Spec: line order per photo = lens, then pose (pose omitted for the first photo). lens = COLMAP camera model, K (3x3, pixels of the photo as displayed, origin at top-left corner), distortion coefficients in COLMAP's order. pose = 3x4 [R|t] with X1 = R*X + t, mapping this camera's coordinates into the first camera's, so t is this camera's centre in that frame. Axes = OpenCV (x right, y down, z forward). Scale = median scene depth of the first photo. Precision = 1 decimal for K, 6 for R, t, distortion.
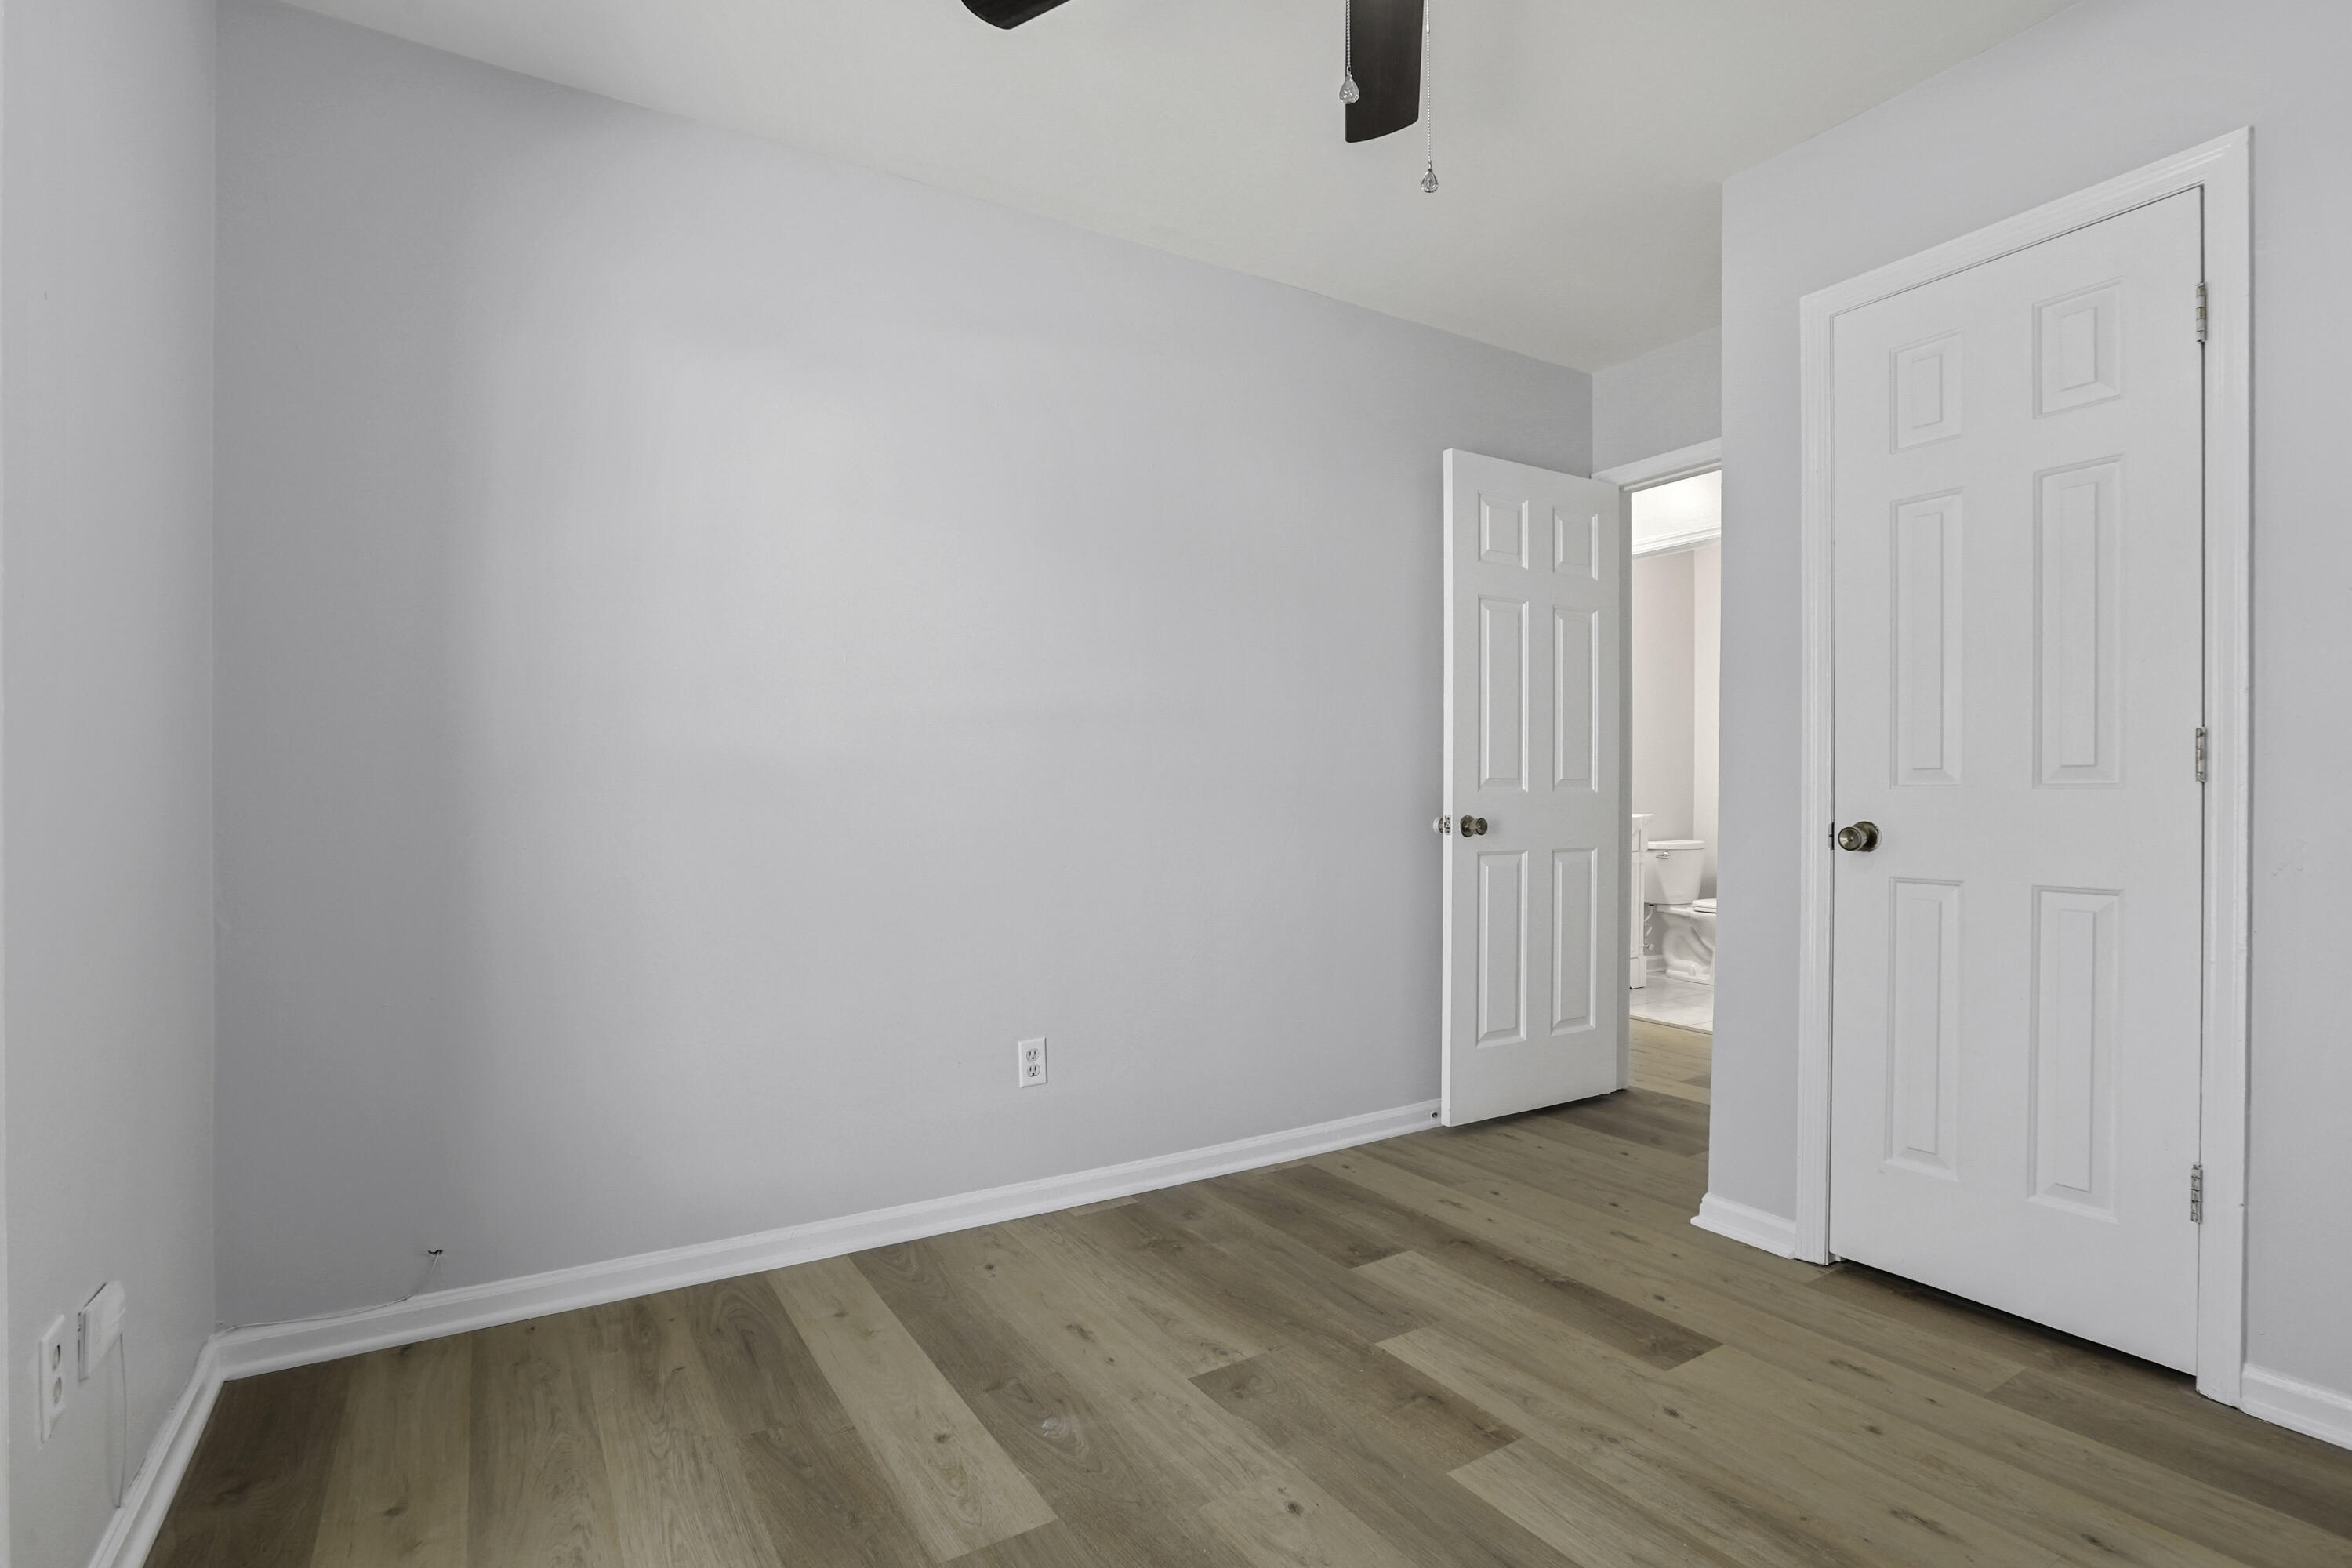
lens RADIAL K [[1102.2, 0, 1174.7], [0, 1102.2, 792.8], [0, 0, 1]] dist [-0.001273, -0.000290]
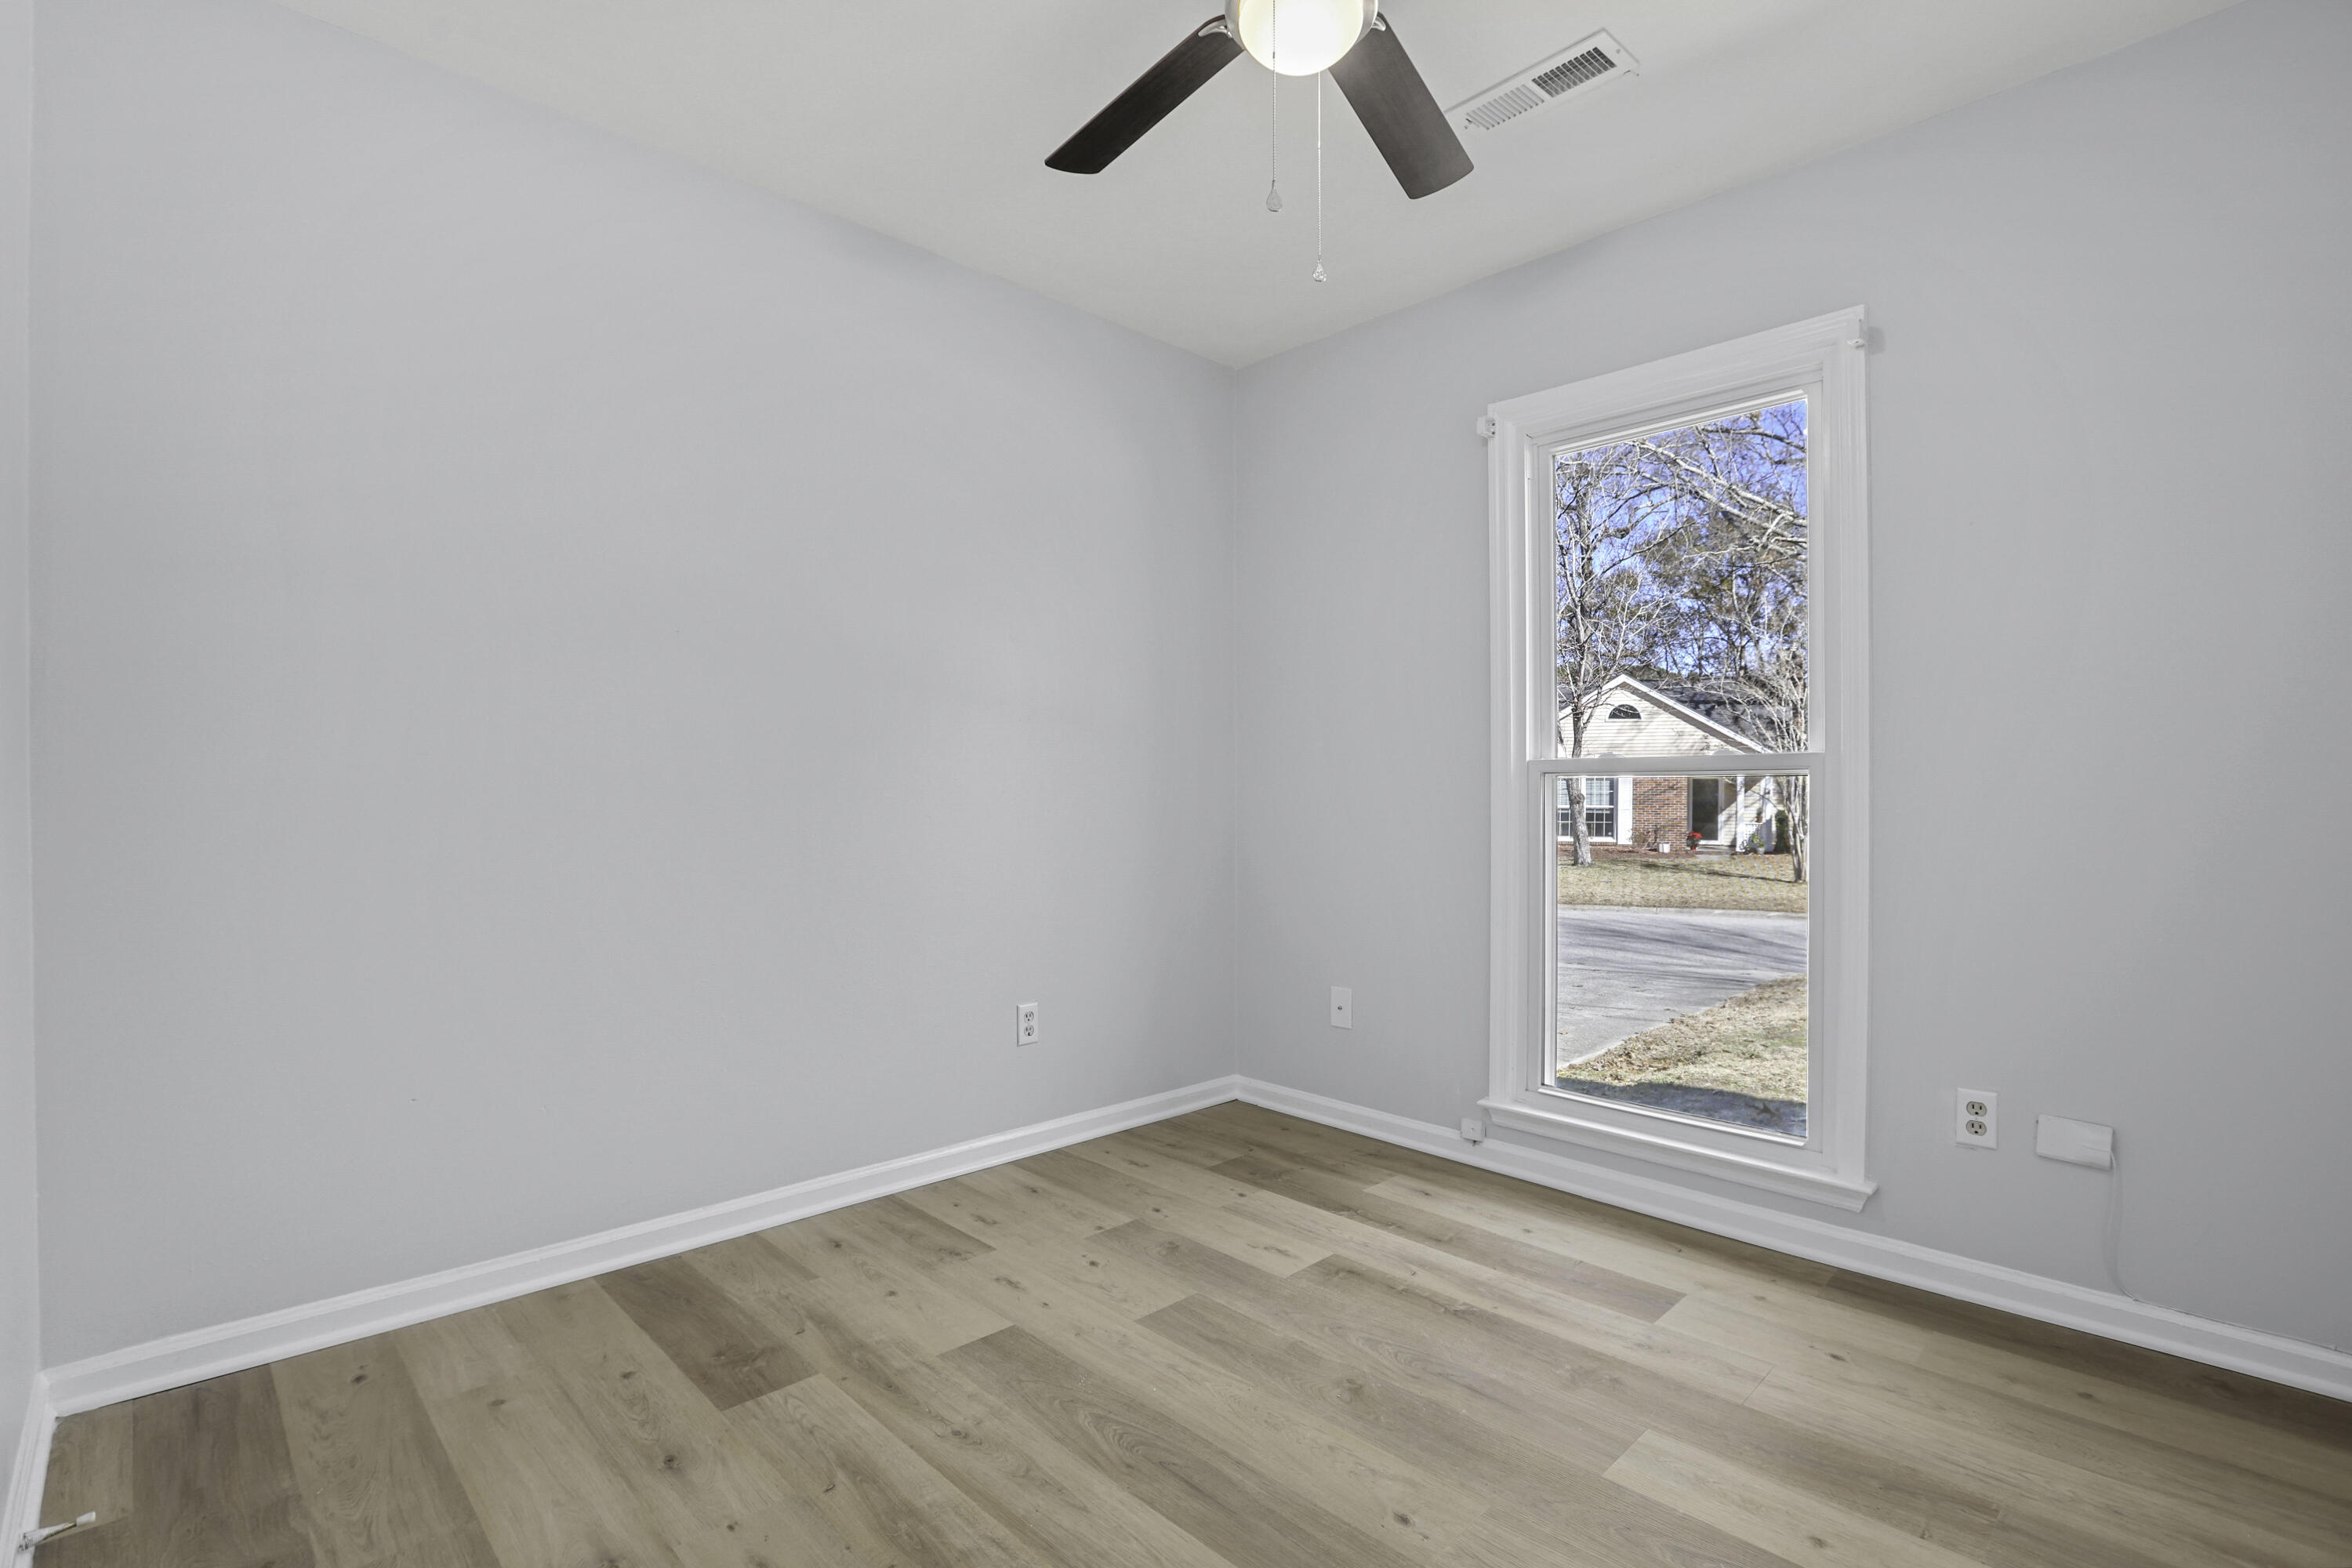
lens RADIAL K [[1102.2, 0, 1175.8], [0, 1102.2, 785.8], [0, 0, 1]] dist [-0.001273, -0.000290]
pose [[-0.974191, -0.008611, -0.225560, 0.538752], [-0.007428, 0.999954, -0.006096, -0.004347], [0.225602, -0.004263, -0.974210, 1.928012]]
